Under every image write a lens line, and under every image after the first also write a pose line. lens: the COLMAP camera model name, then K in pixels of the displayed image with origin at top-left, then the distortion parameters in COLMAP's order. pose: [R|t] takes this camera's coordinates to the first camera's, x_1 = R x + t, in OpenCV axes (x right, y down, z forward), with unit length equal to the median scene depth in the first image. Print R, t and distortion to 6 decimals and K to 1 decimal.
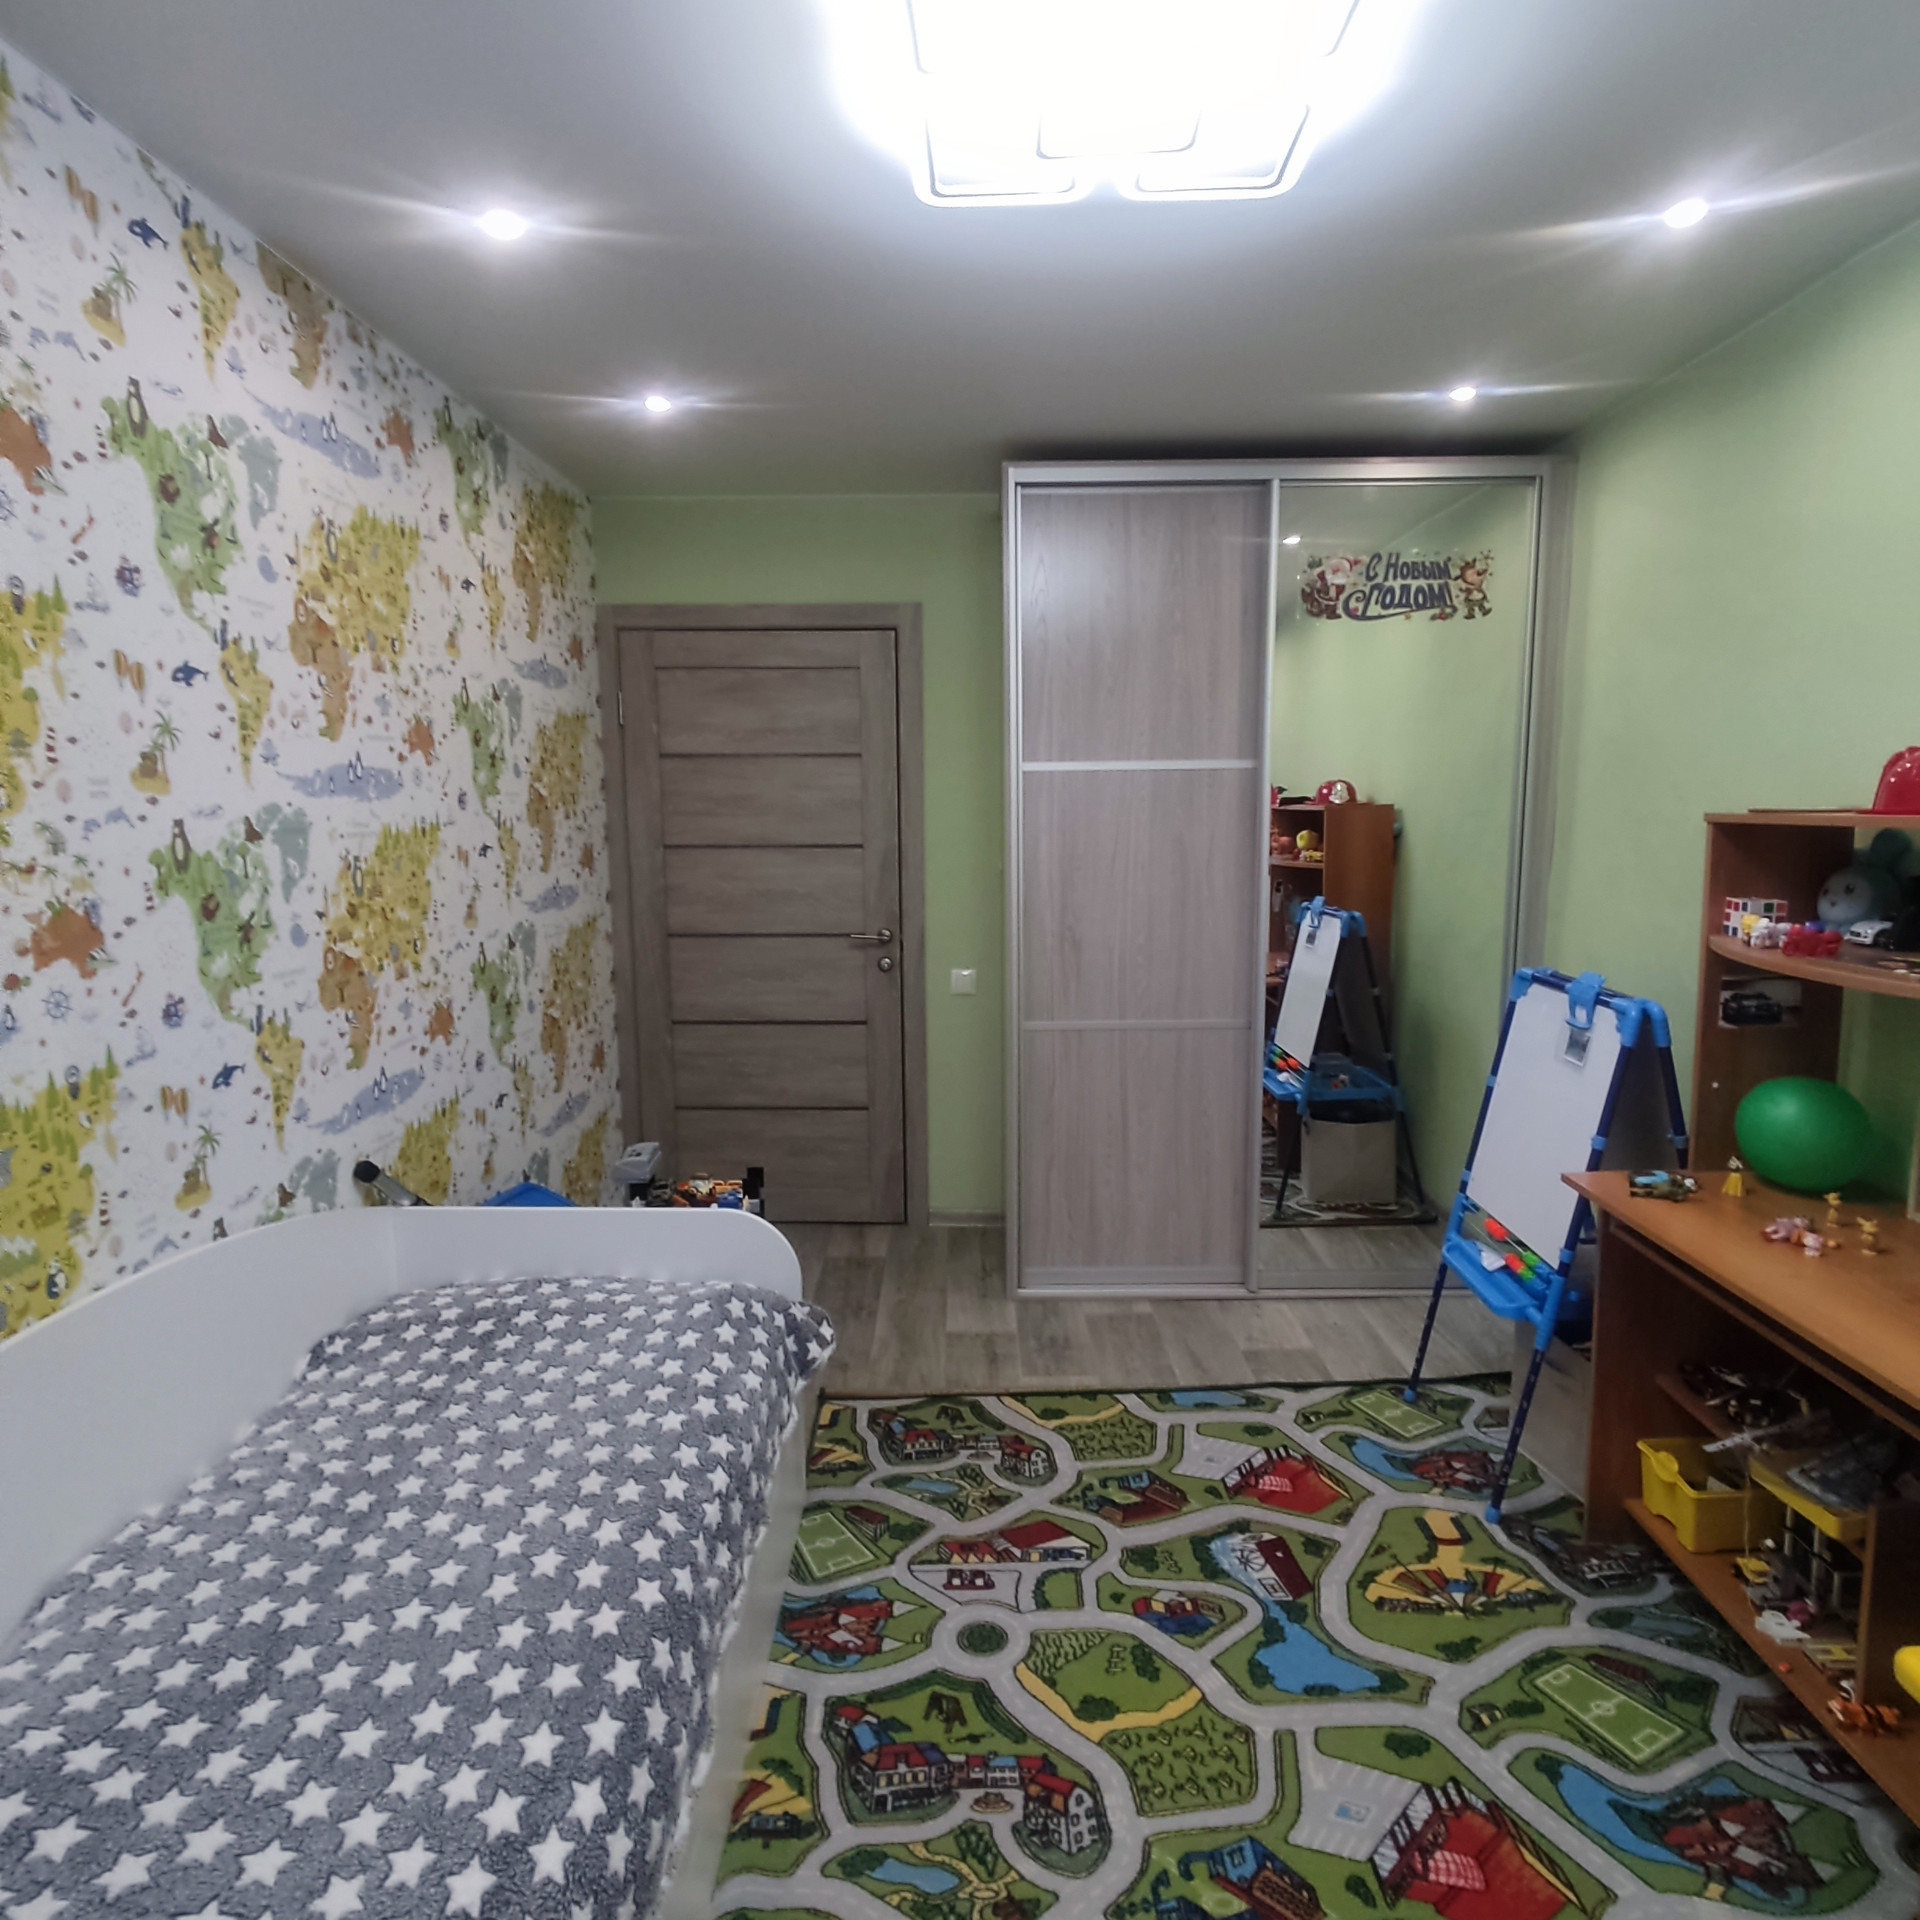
lens RADIAL K [[1172.6, 0, 966.7], [0, 1172.6, 951.2], [0, 0, 1]] dist [-0.001069, 0.000635]
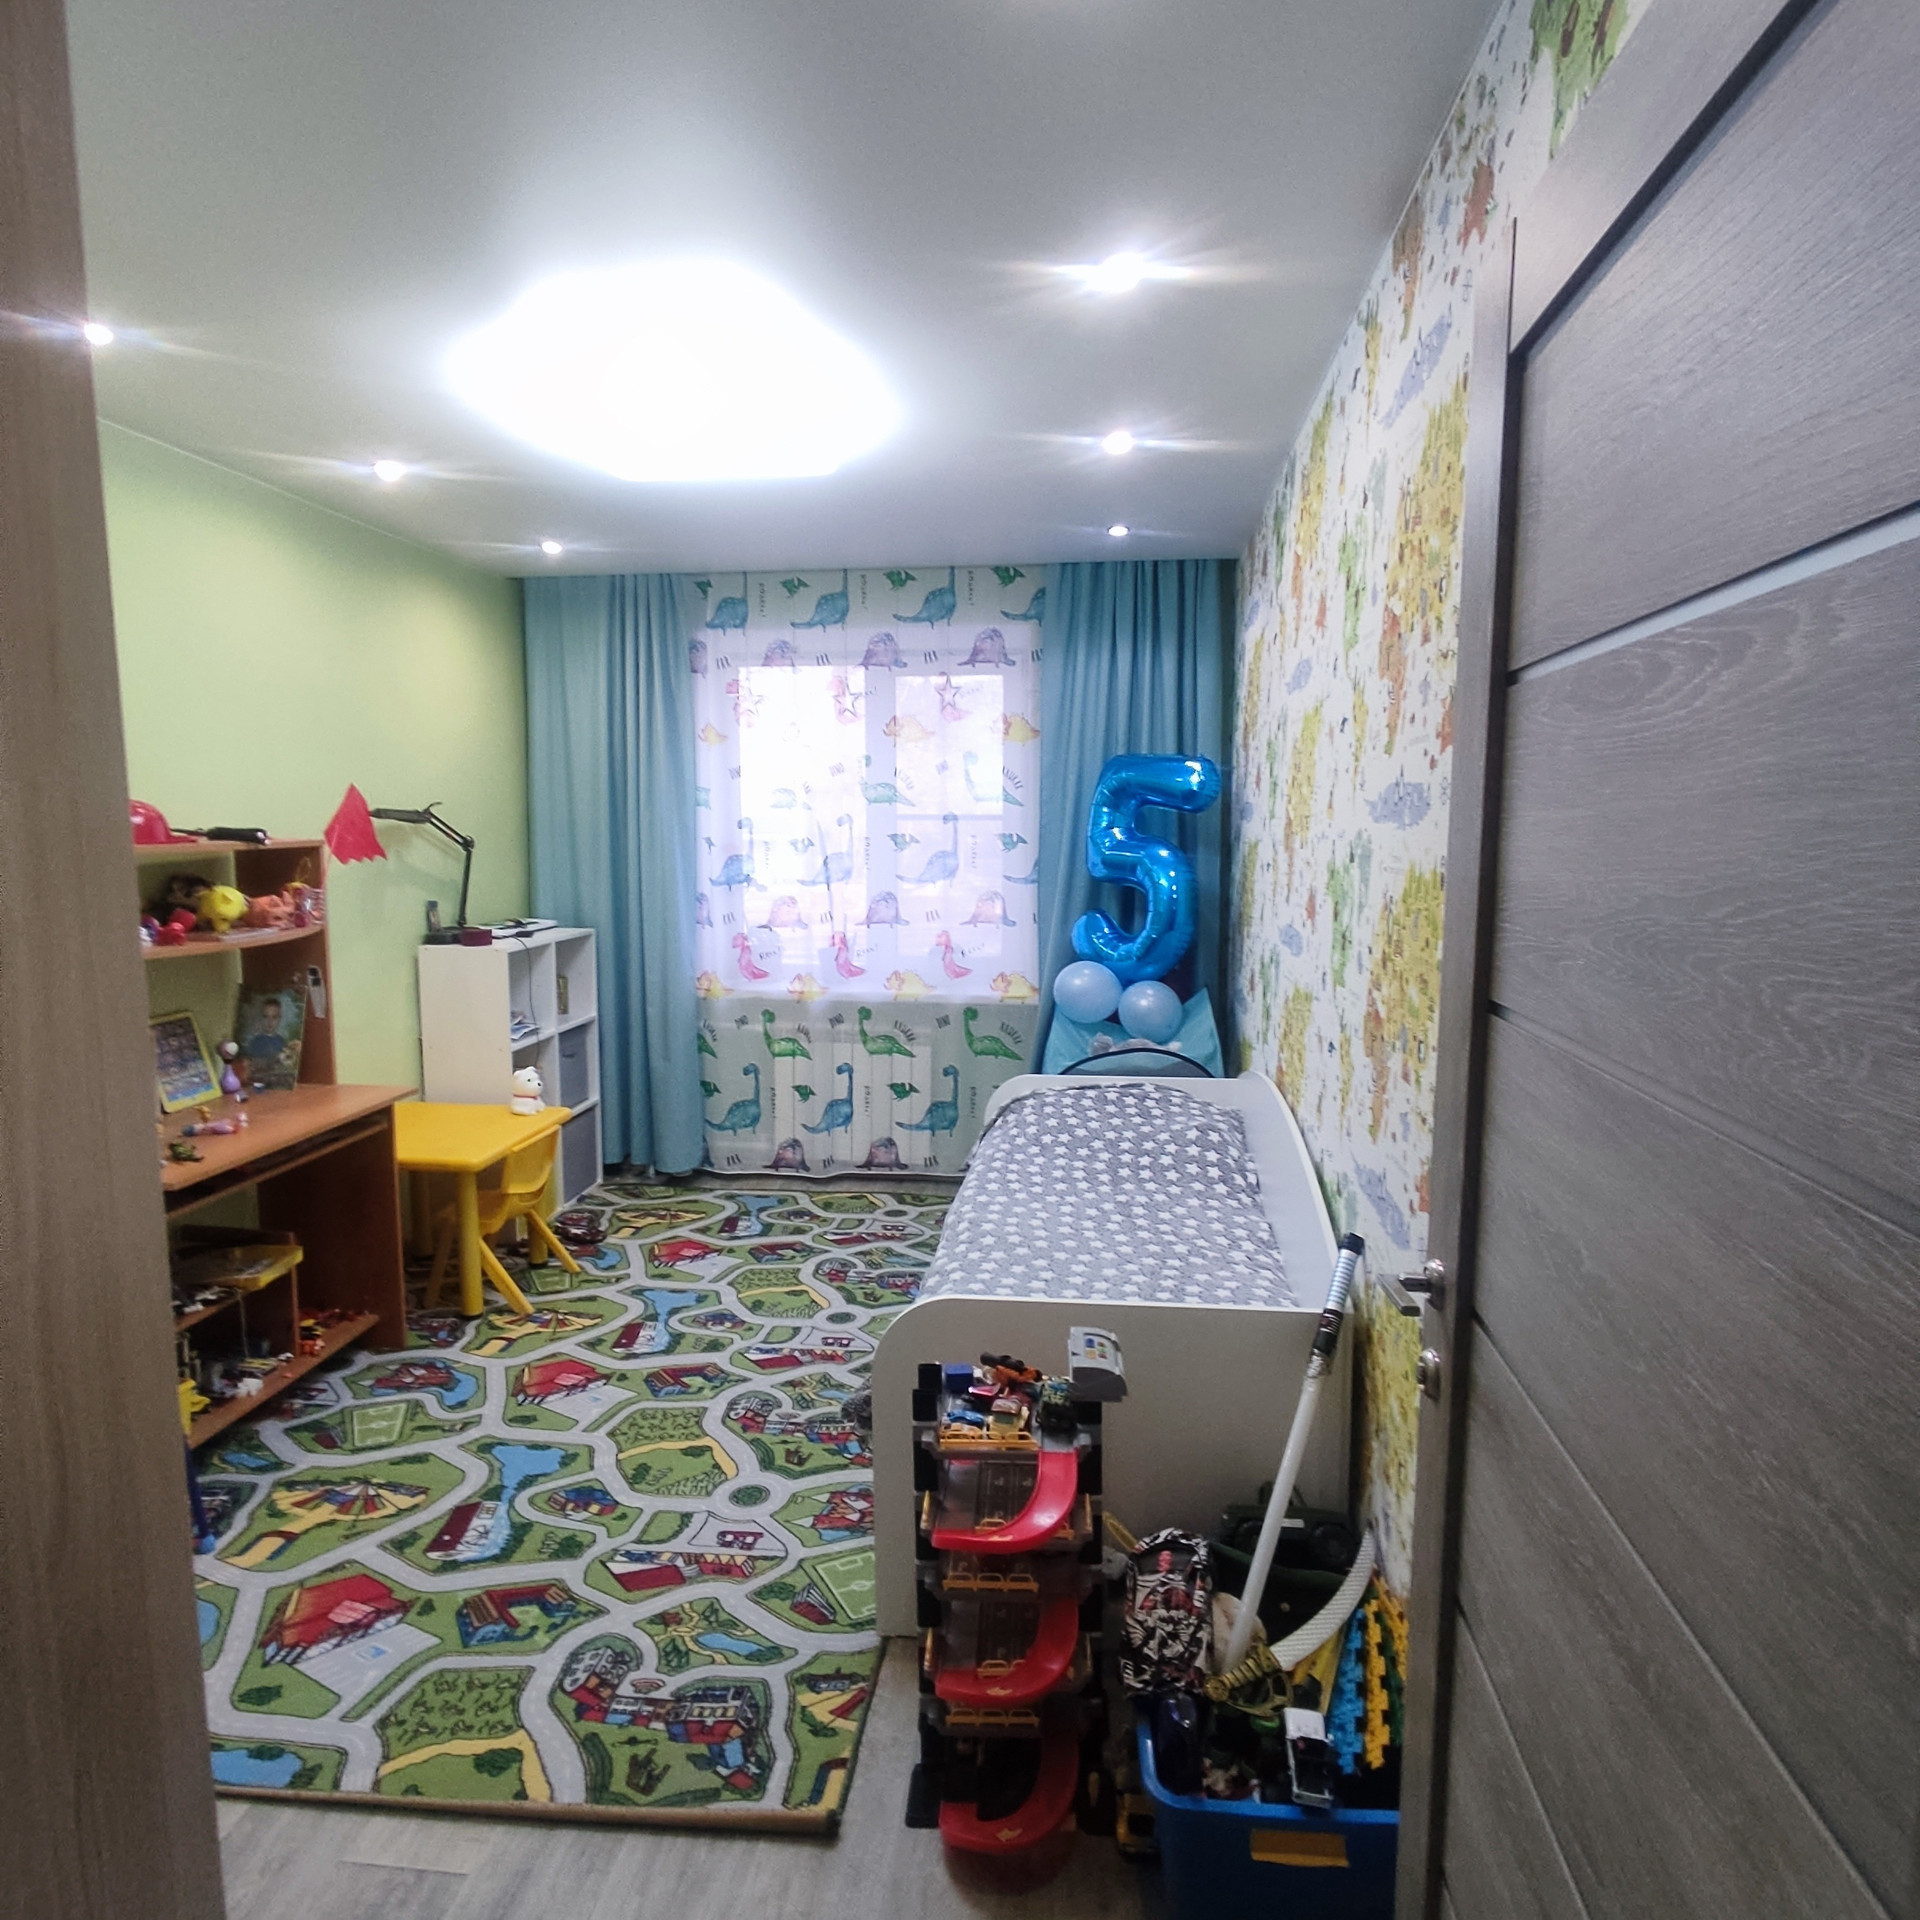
lens RADIAL K [[1172.6, 0, 965.1], [0, 1172.6, 957.4], [0, 0, 1]] dist [-0.001069, 0.000635]
pose [[-0.992667, -0.005580, 0.120748, -0.336537], [0.024061, 0.969824, 0.242616, -0.252499], [-0.118458, 0.243742, -0.962578, 1.885017]]
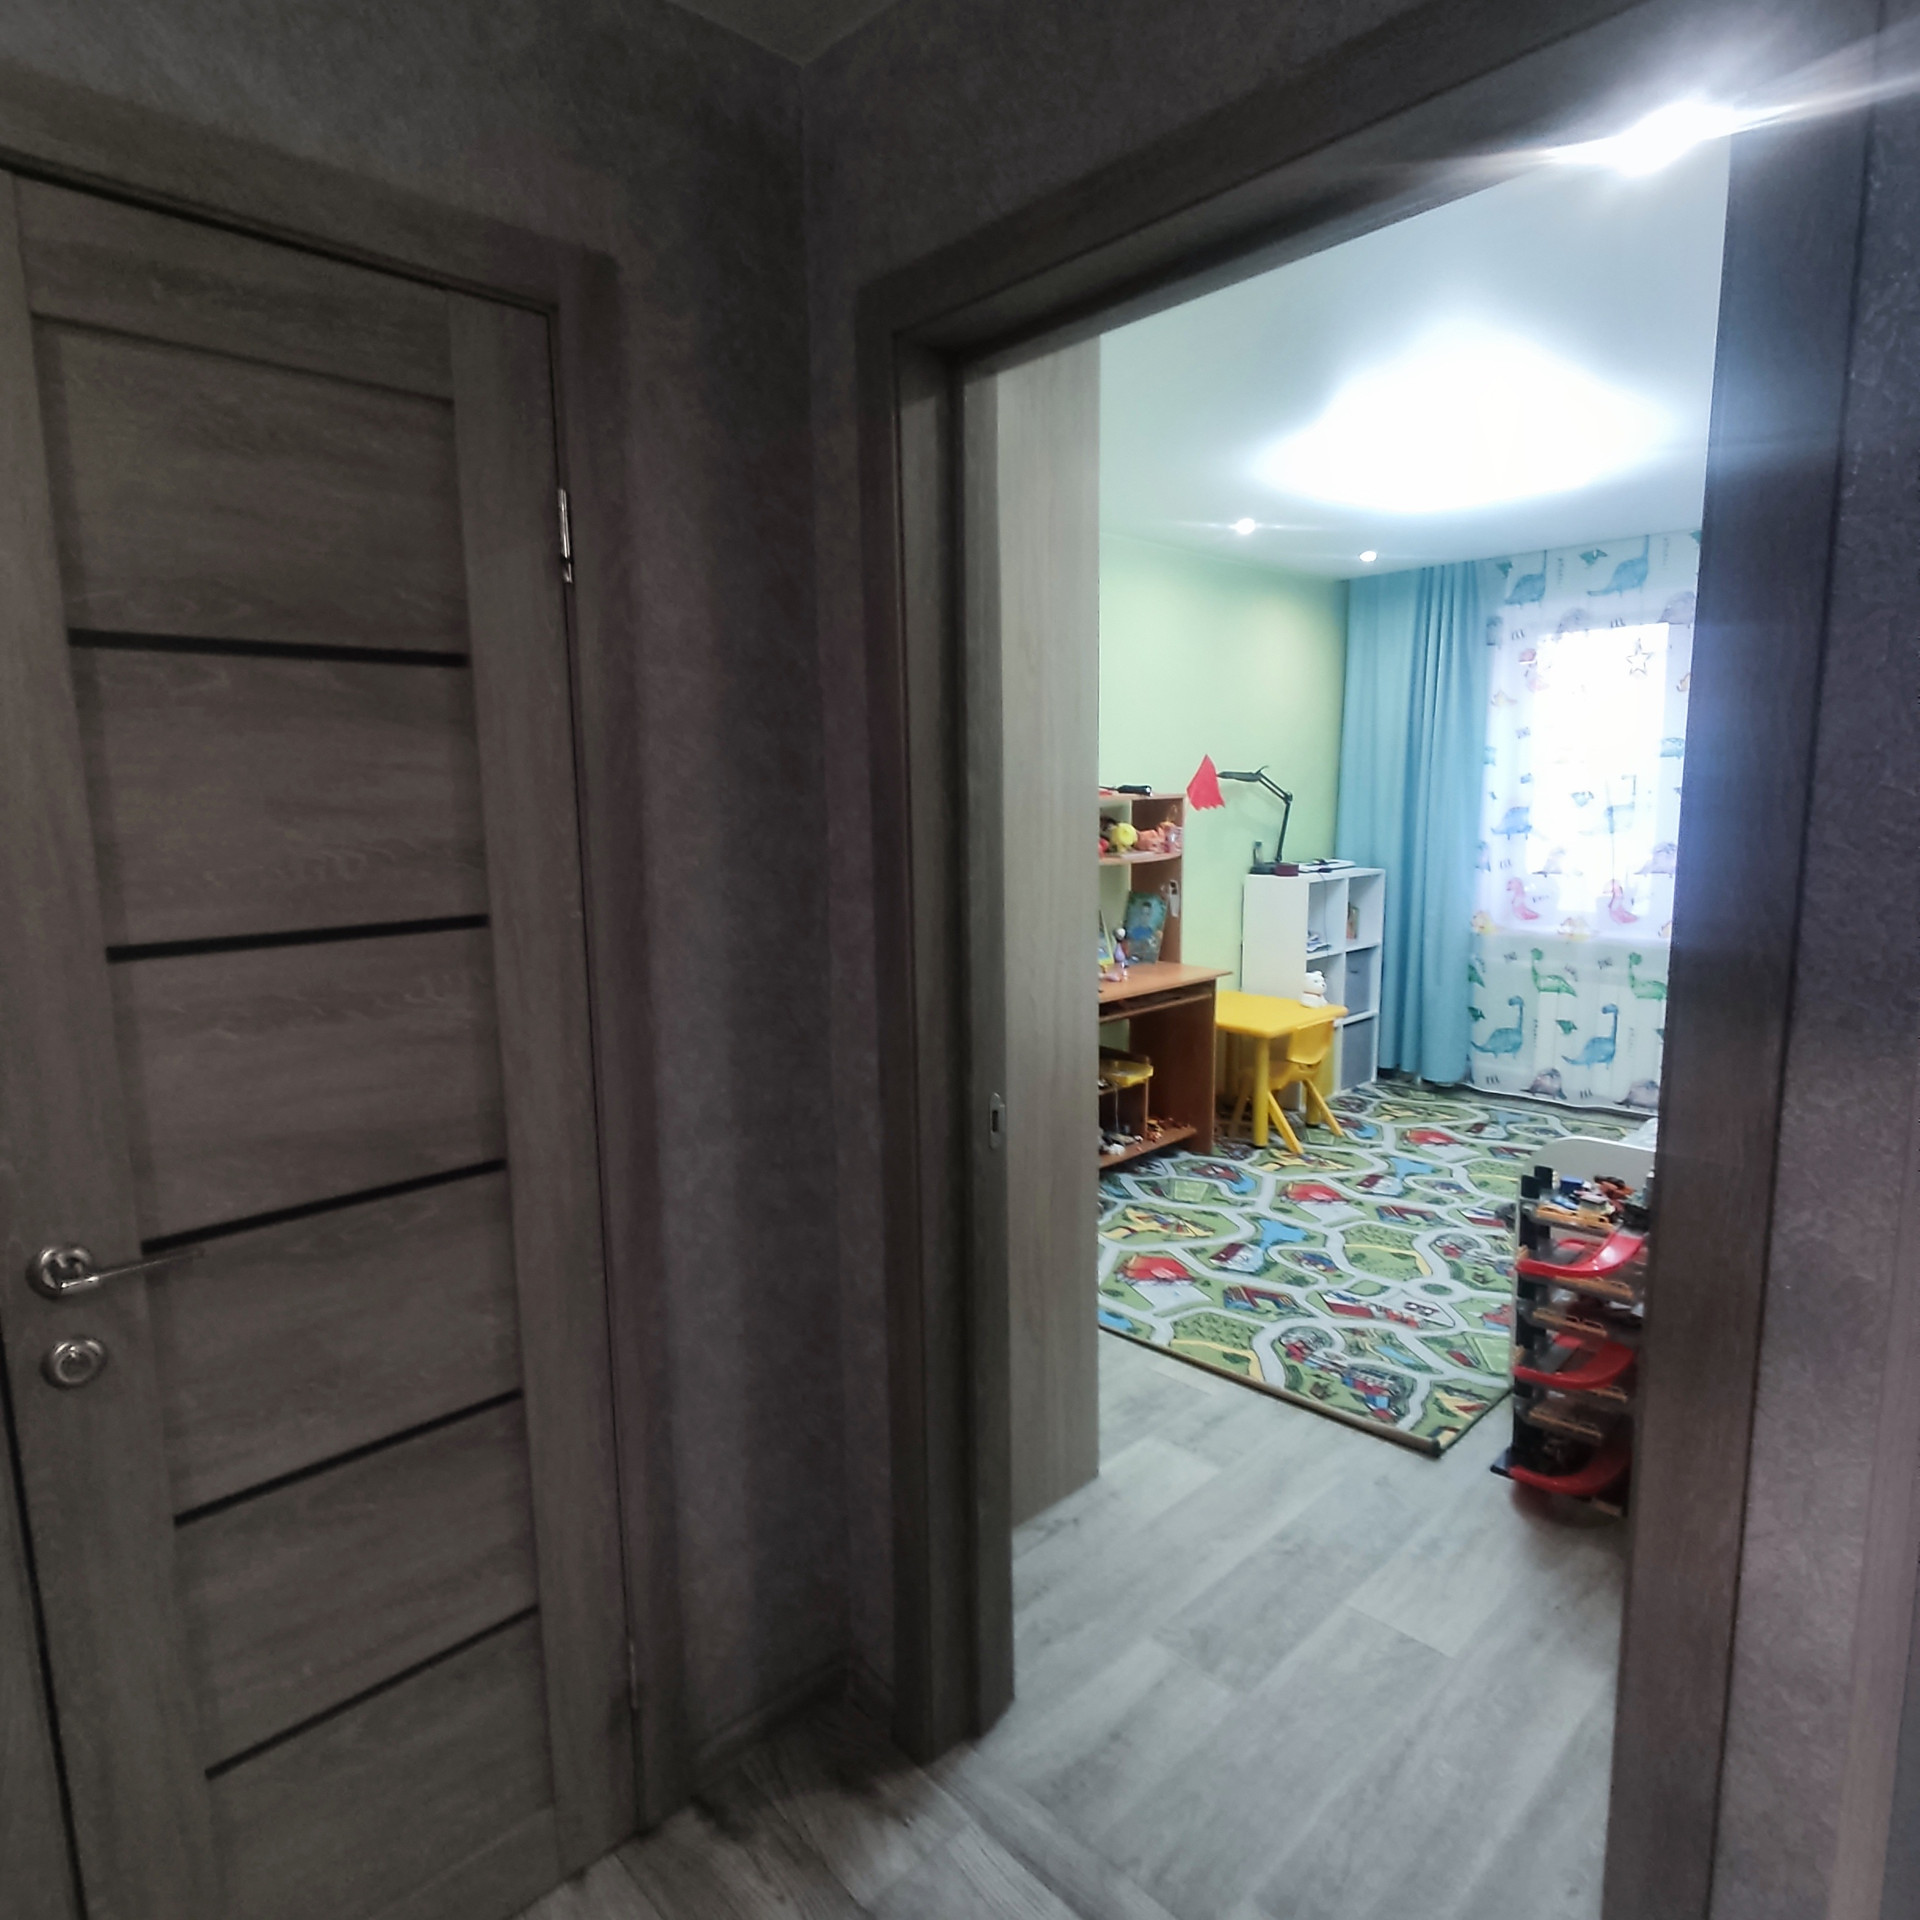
lens RADIAL K [[1172.6, 0, 958.9], [0, 1172.6, 959.2], [0, 0, 1]] dist [-0.001069, 0.000635]
pose [[-0.684877, -0.087873, 0.723341, -0.629535], [0.114235, 0.967478, 0.225691, -0.292249], [-0.719649, 0.237201, -0.652565, 2.266895]]
